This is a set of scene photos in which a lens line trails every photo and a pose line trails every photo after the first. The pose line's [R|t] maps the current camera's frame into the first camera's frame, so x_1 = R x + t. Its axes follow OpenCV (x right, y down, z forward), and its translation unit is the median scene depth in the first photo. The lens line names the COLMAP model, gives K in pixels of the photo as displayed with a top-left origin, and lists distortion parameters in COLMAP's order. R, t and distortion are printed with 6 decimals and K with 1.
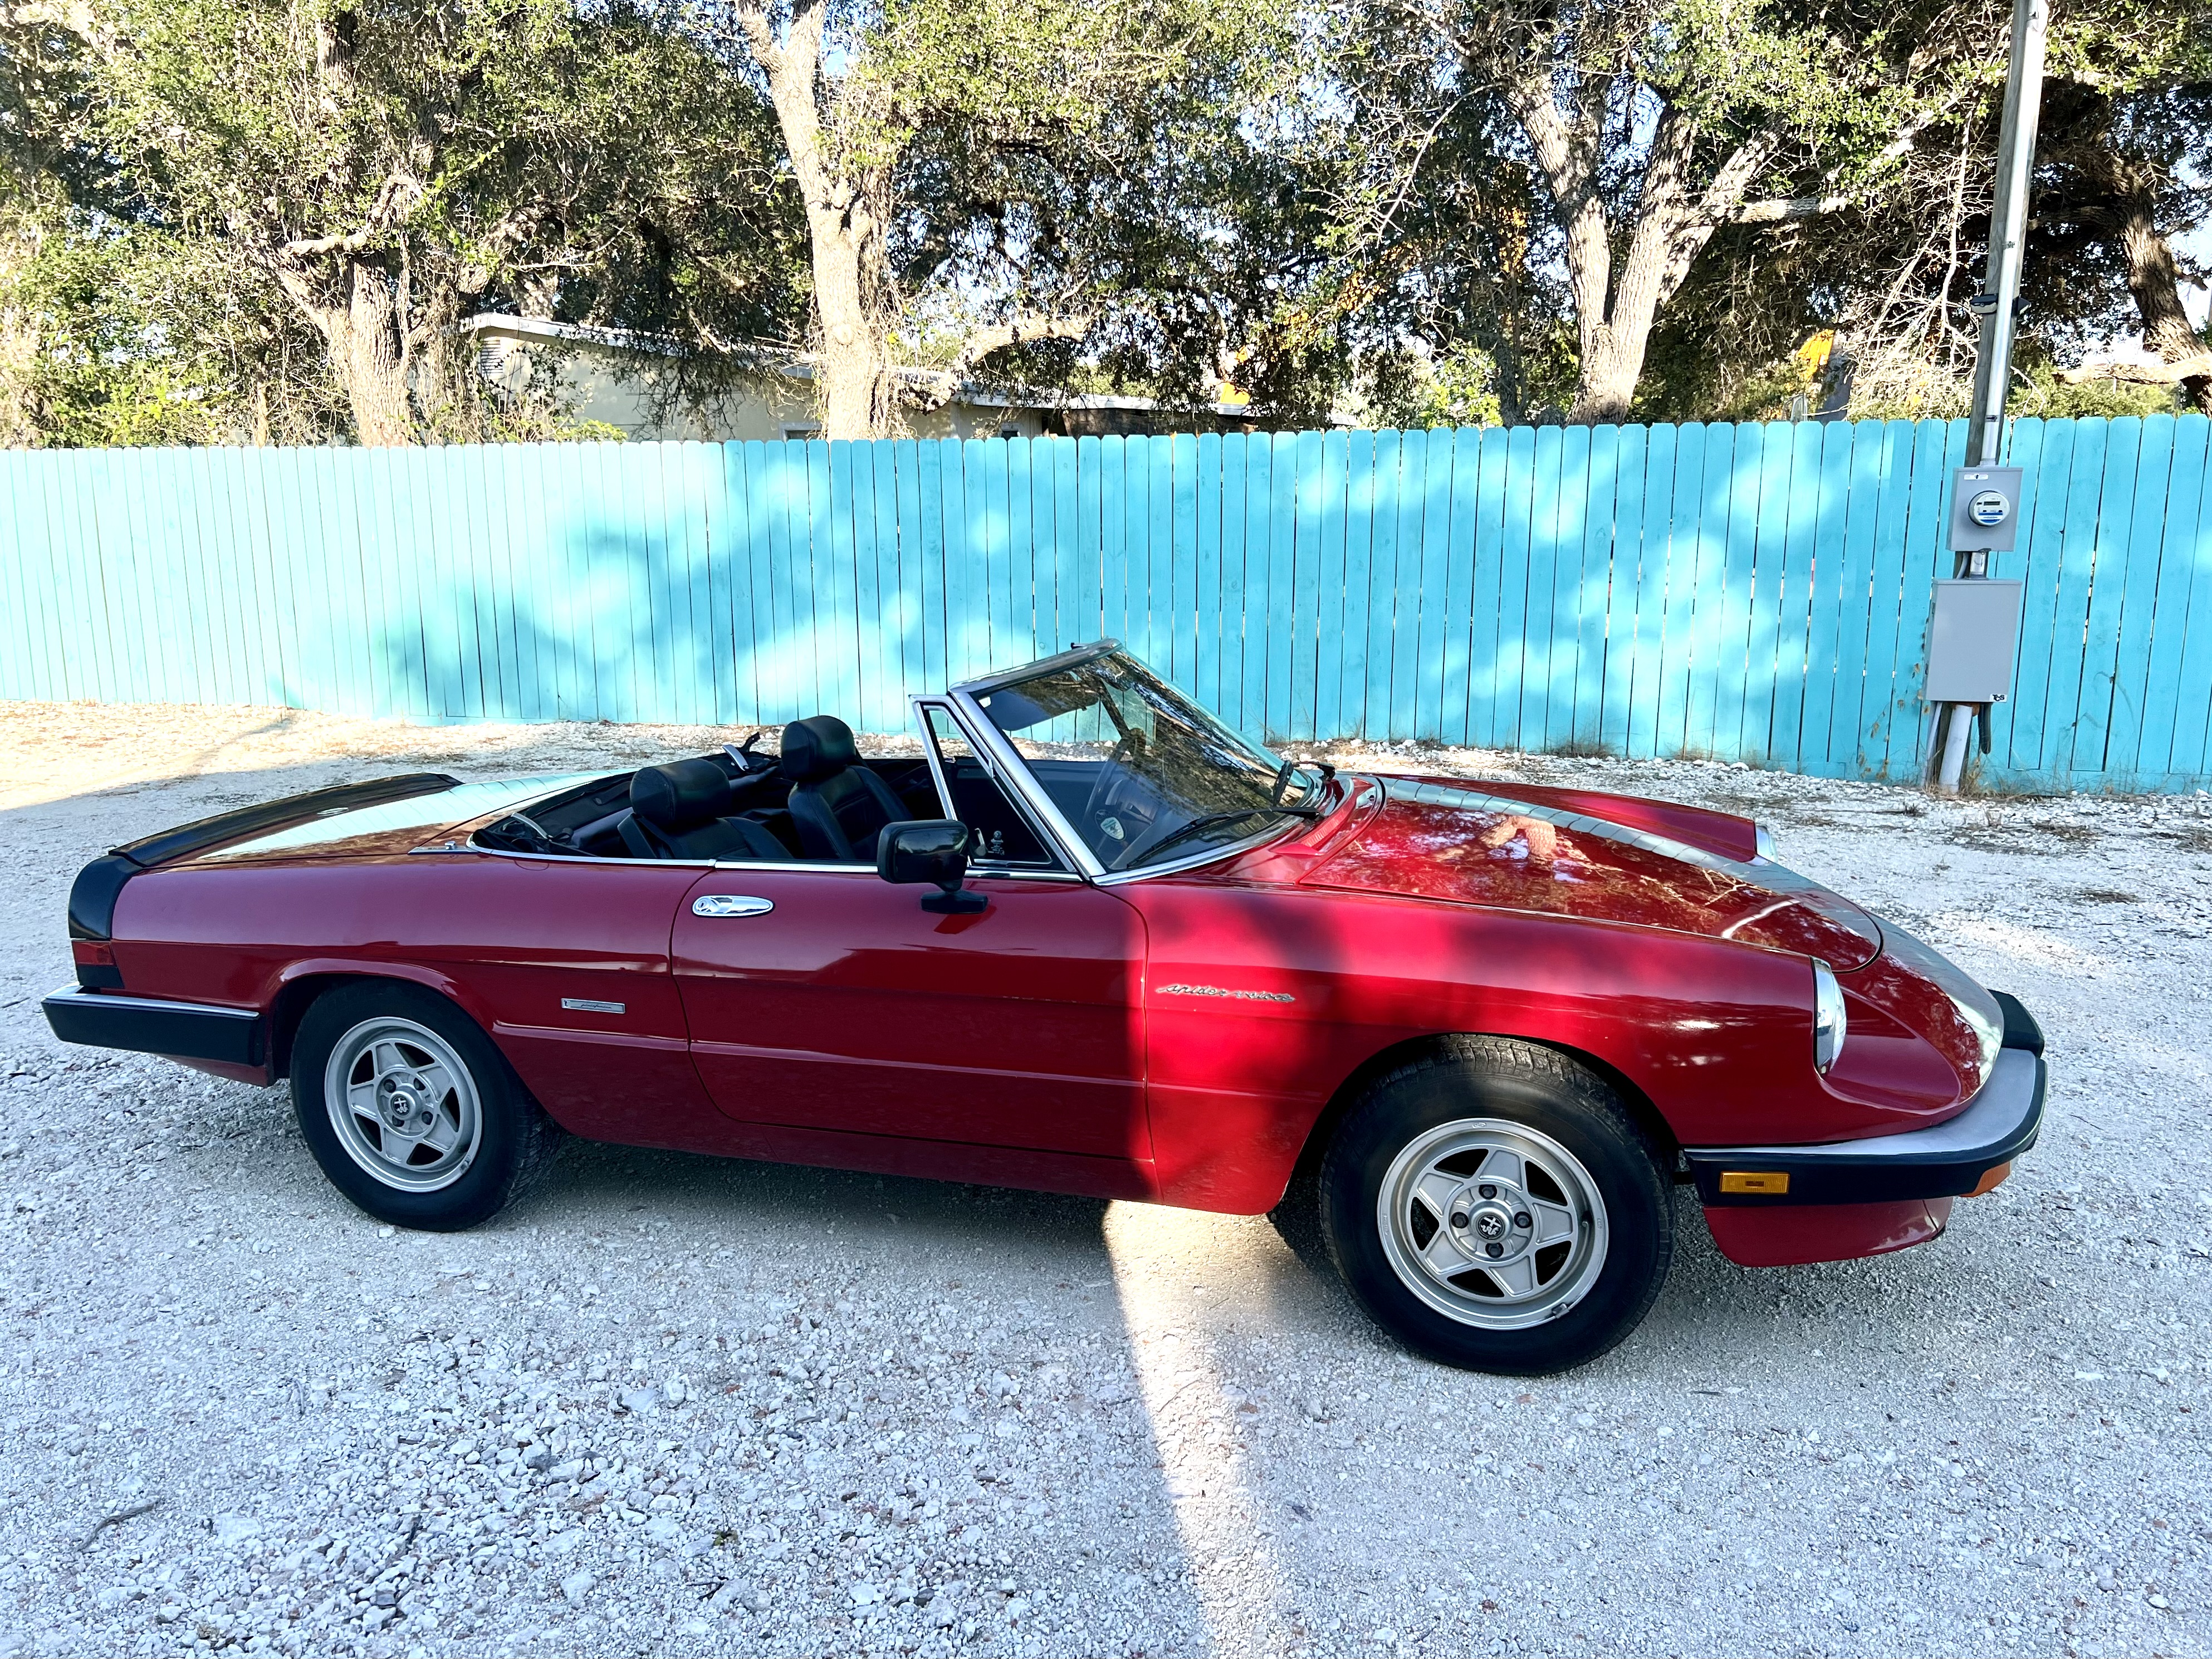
lens RADIAL K [[1693.4, 0, 1106.0], [0, 1693.4, 829.5], [0, 0, 1]] dist [0.038400, -0.042494]
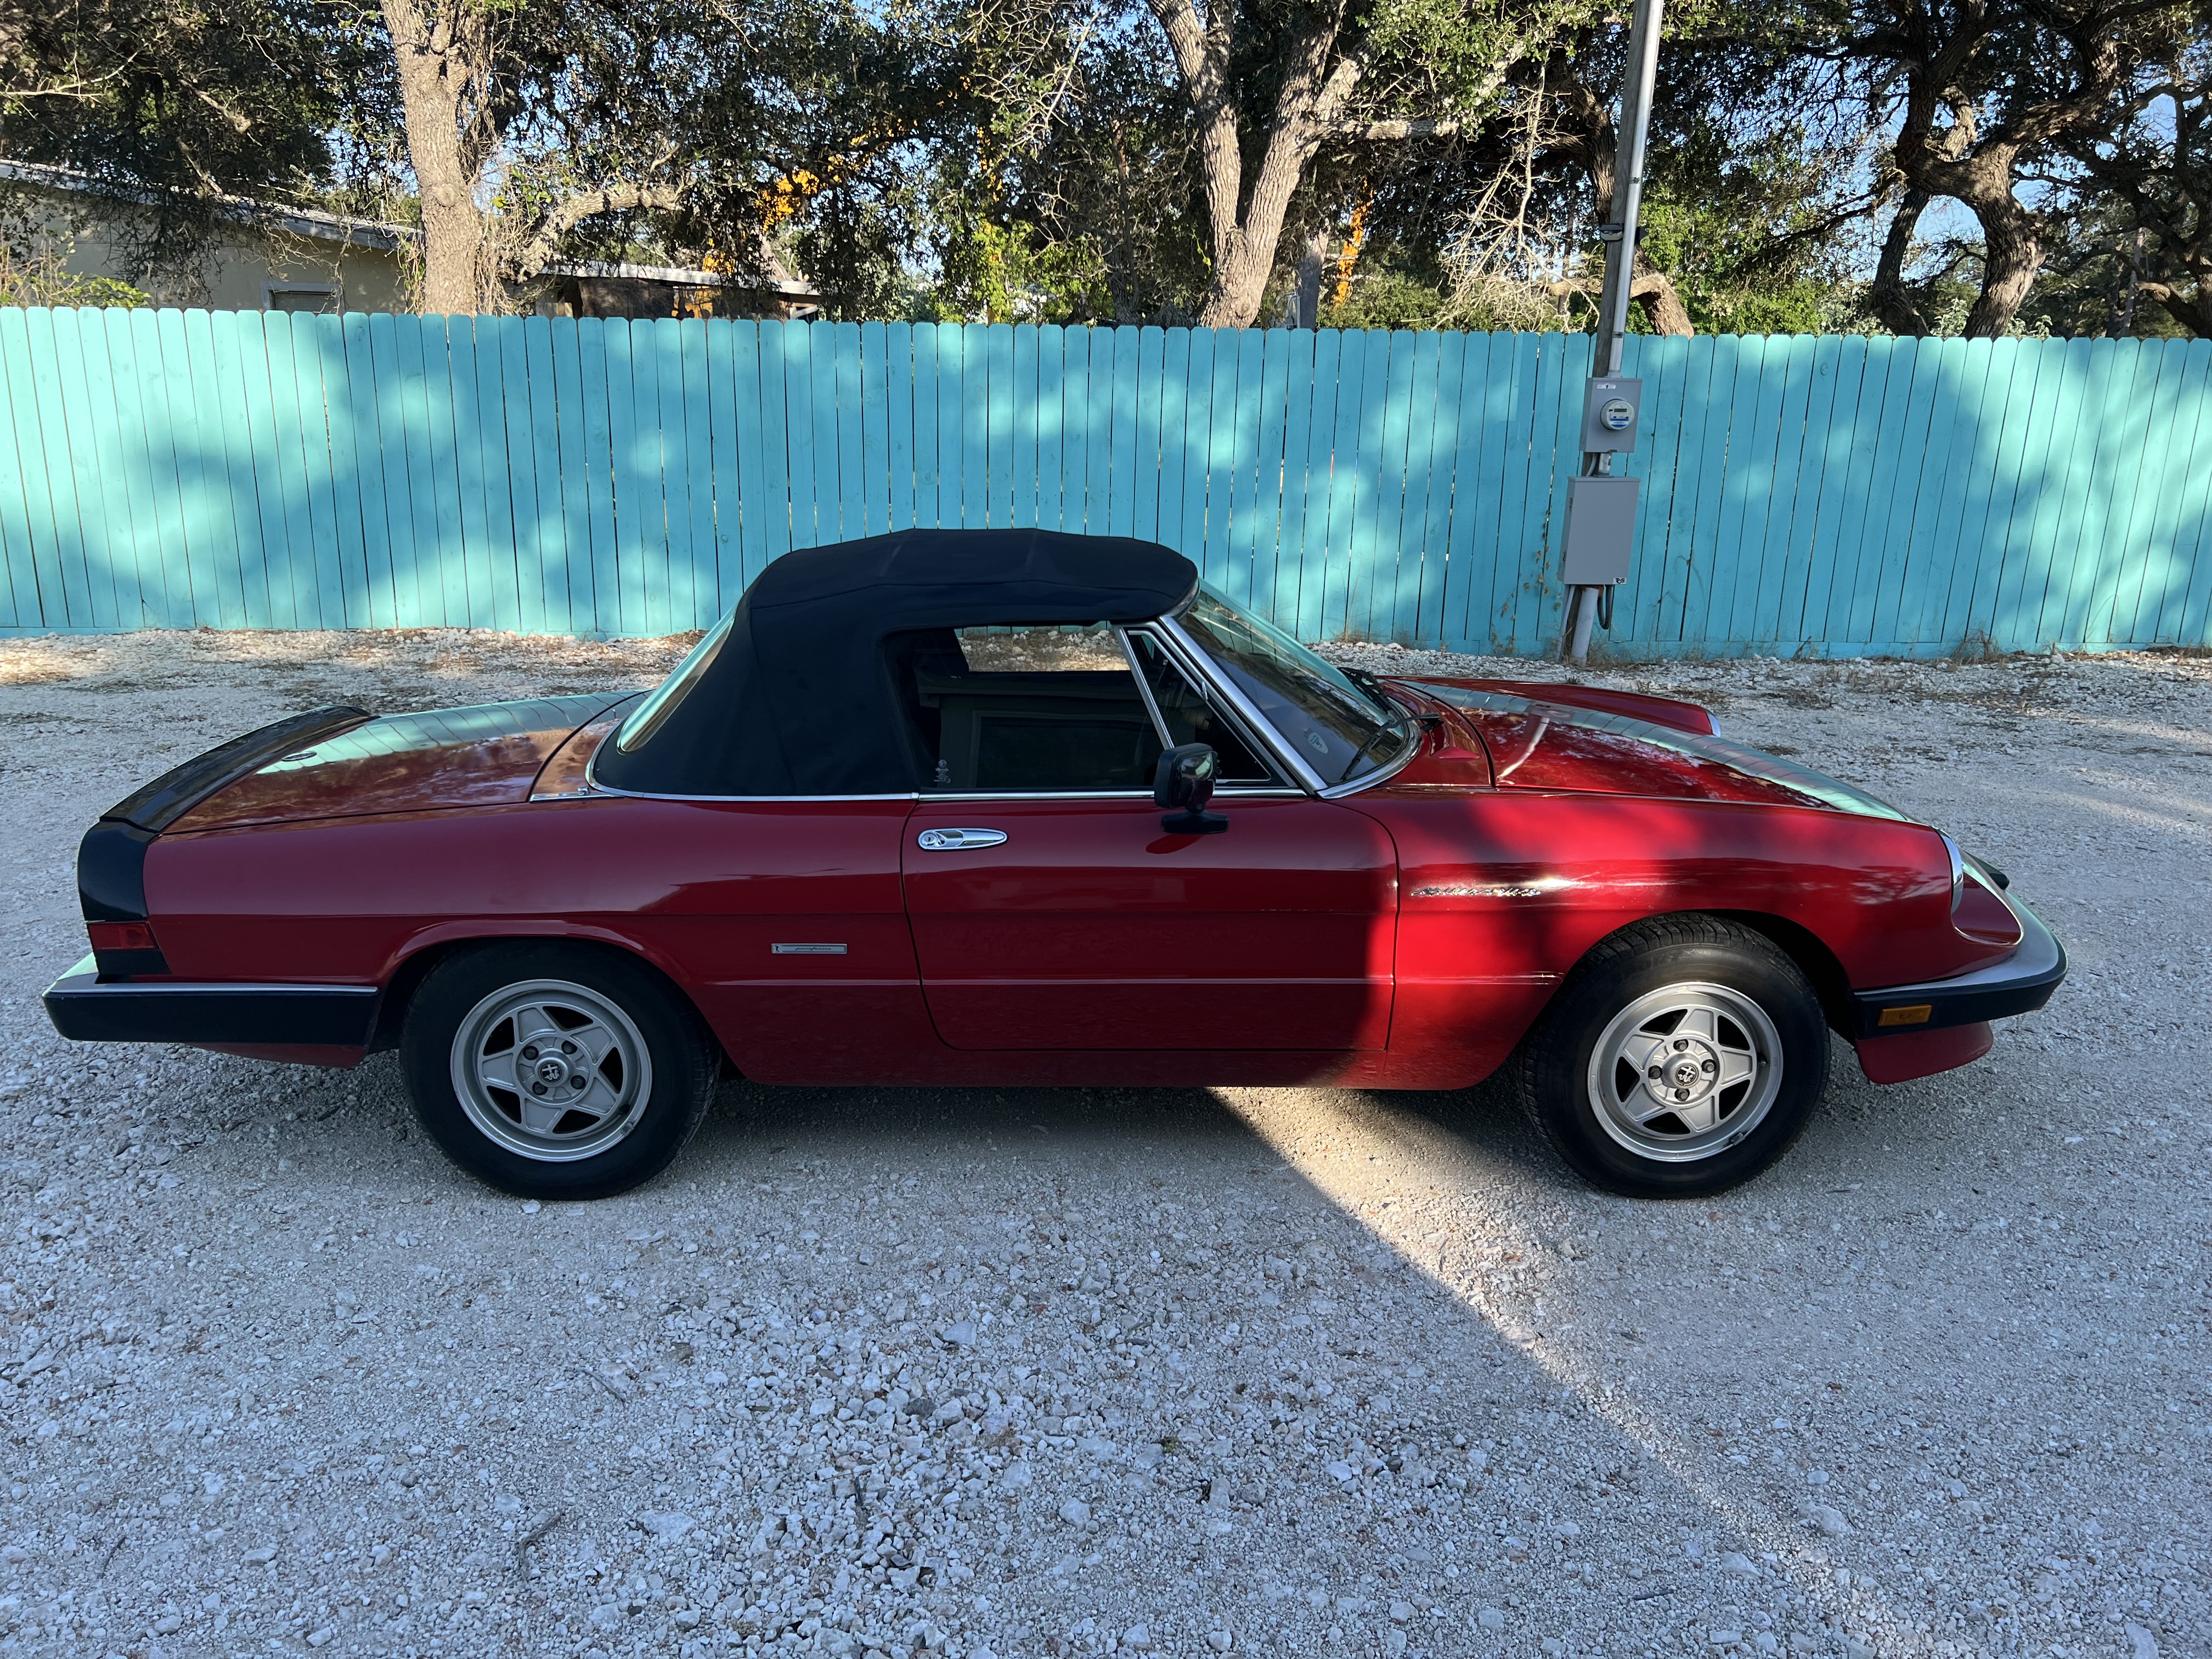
lens RADIAL K [[1669.3, 0, 1089.4], [0, 1669.3, 823.8], [0, 0, 1]] dist [0.039139, -0.047293]
pose [[0.951002, -0.061701, 0.302966, -0.398364], [0.040449, 0.996292, 0.075933, -0.031149], [-0.306528, -0.059958, 0.949972, 0.043543]]
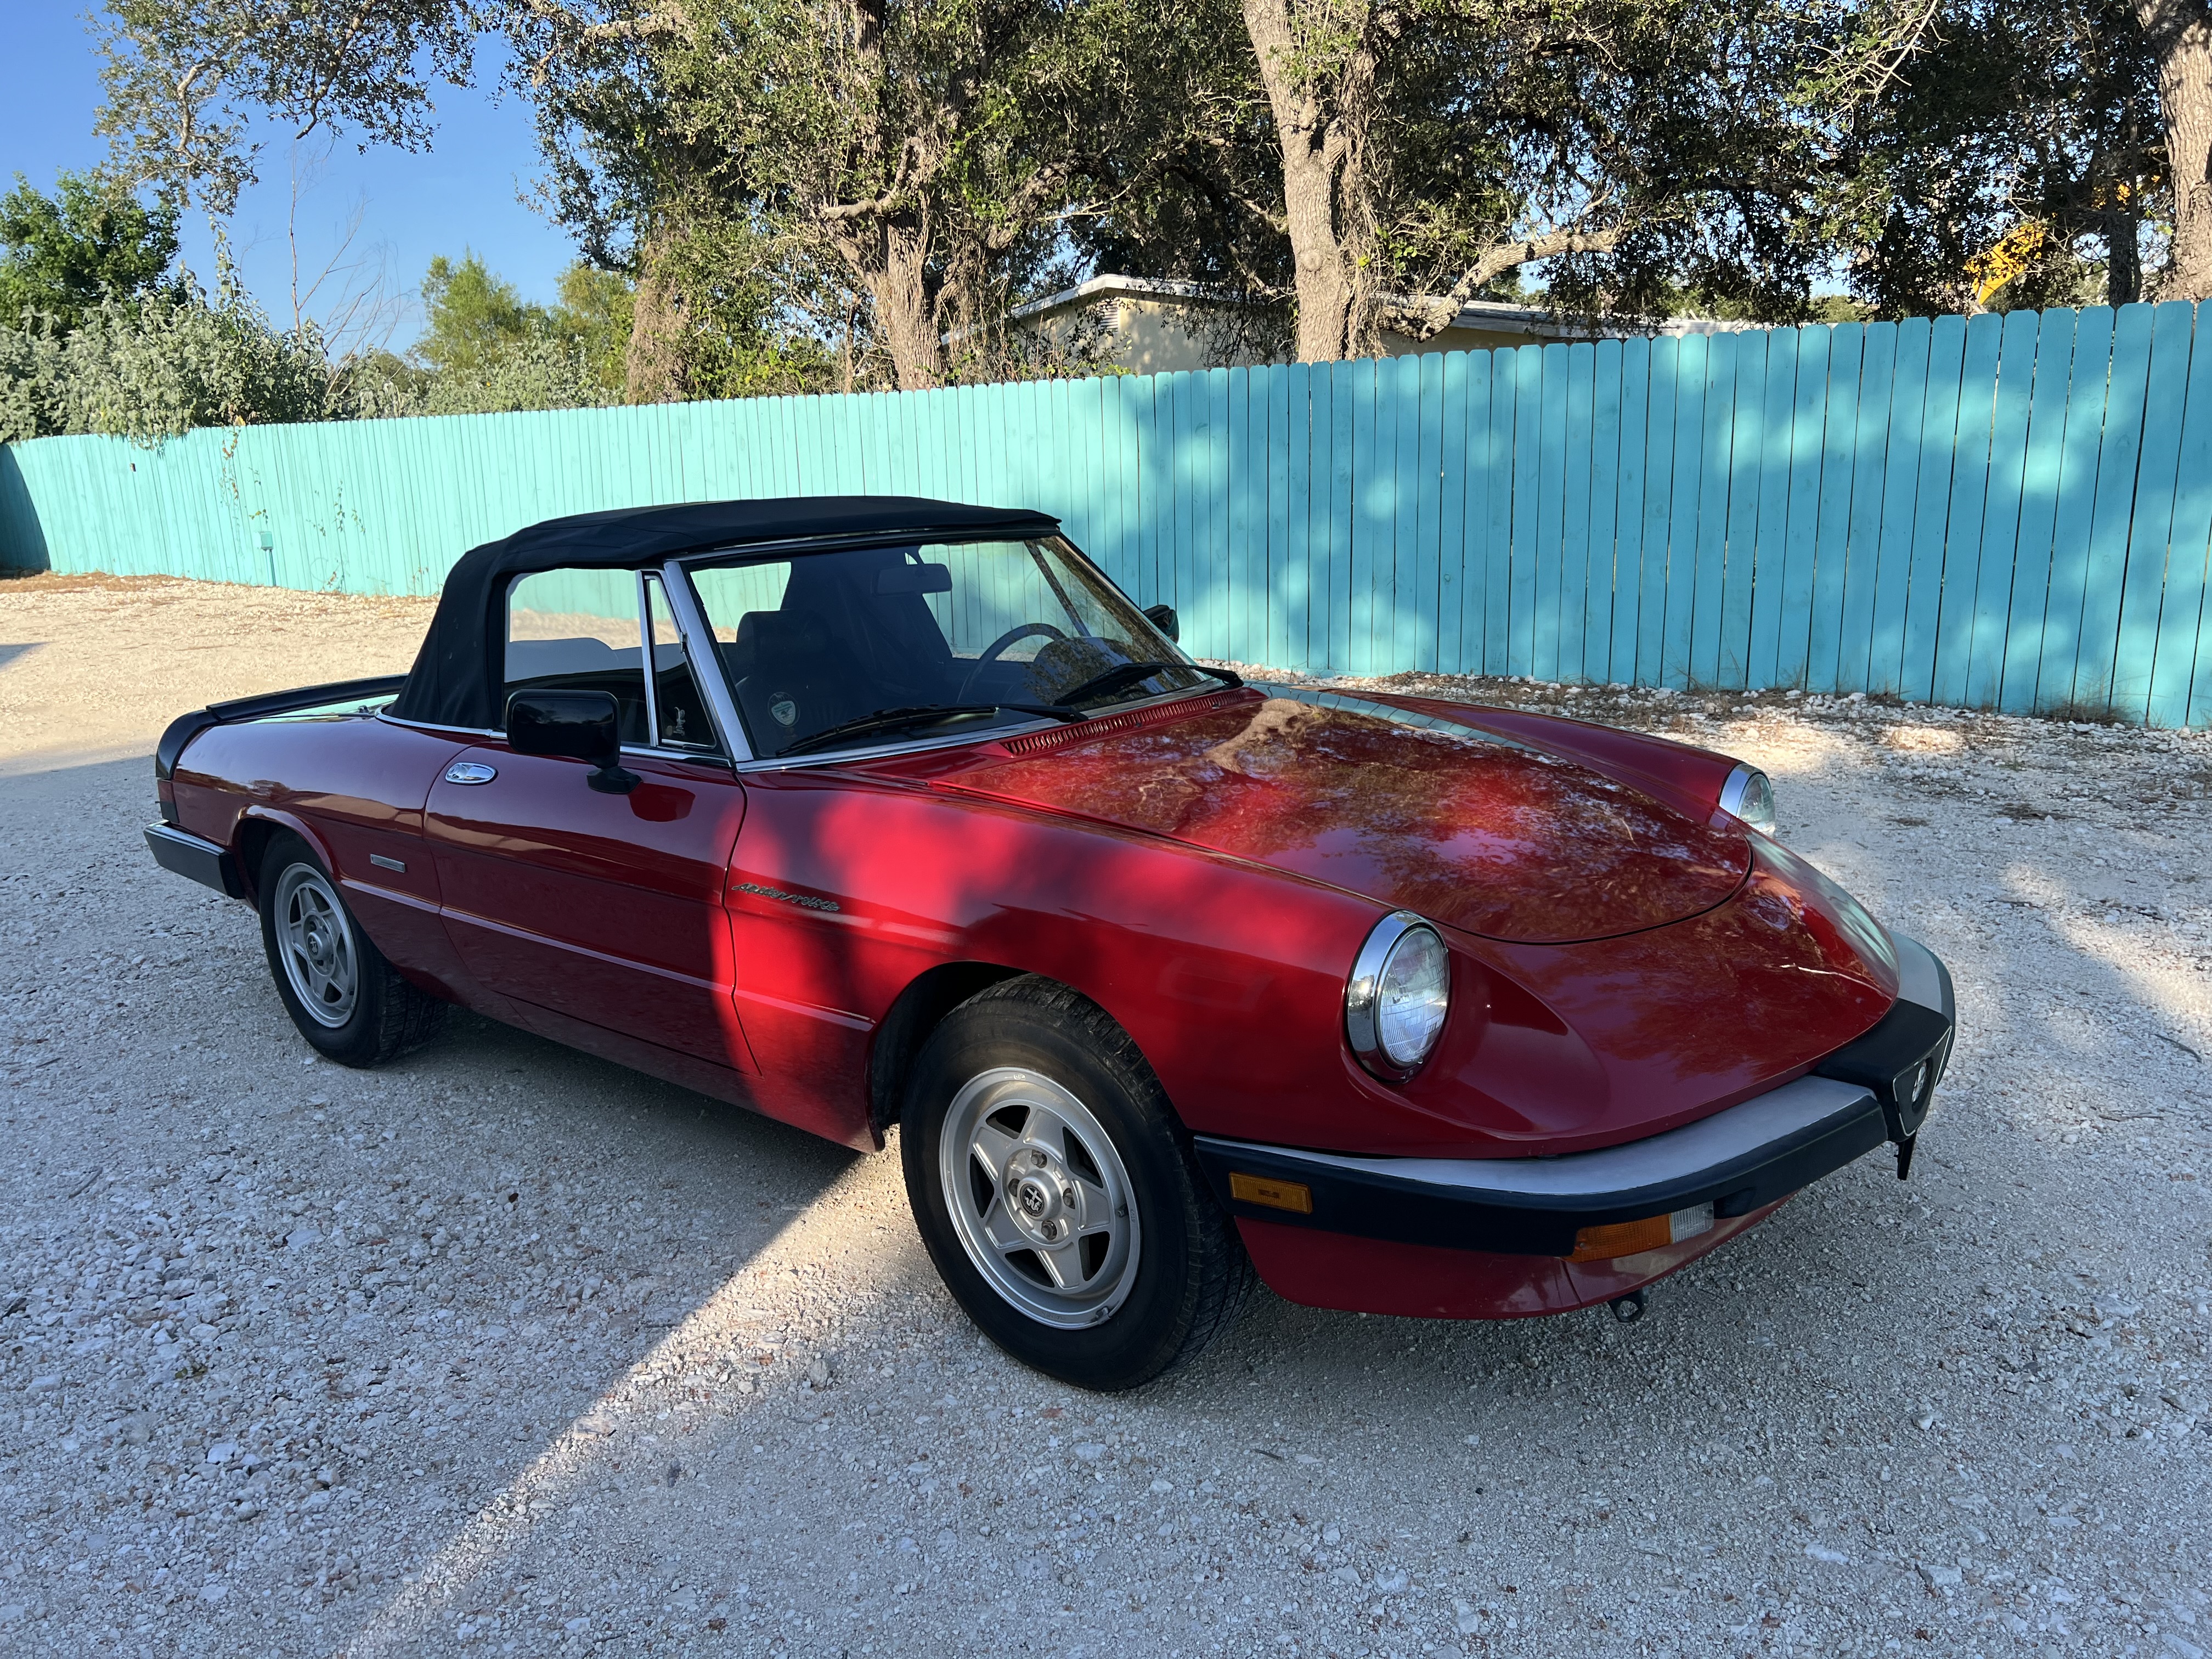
lens RADIAL K [[1669.3, 0, 1089.4], [0, 1669.3, 823.8], [0, 0, 1]] dist [0.039139, -0.047293]
pose [[0.914087, 0.069897, -0.399448, 0.456696], [-0.060931, 0.997524, 0.035119, 0.016188], [0.400914, -0.007763, 0.916083, 0.214148]]
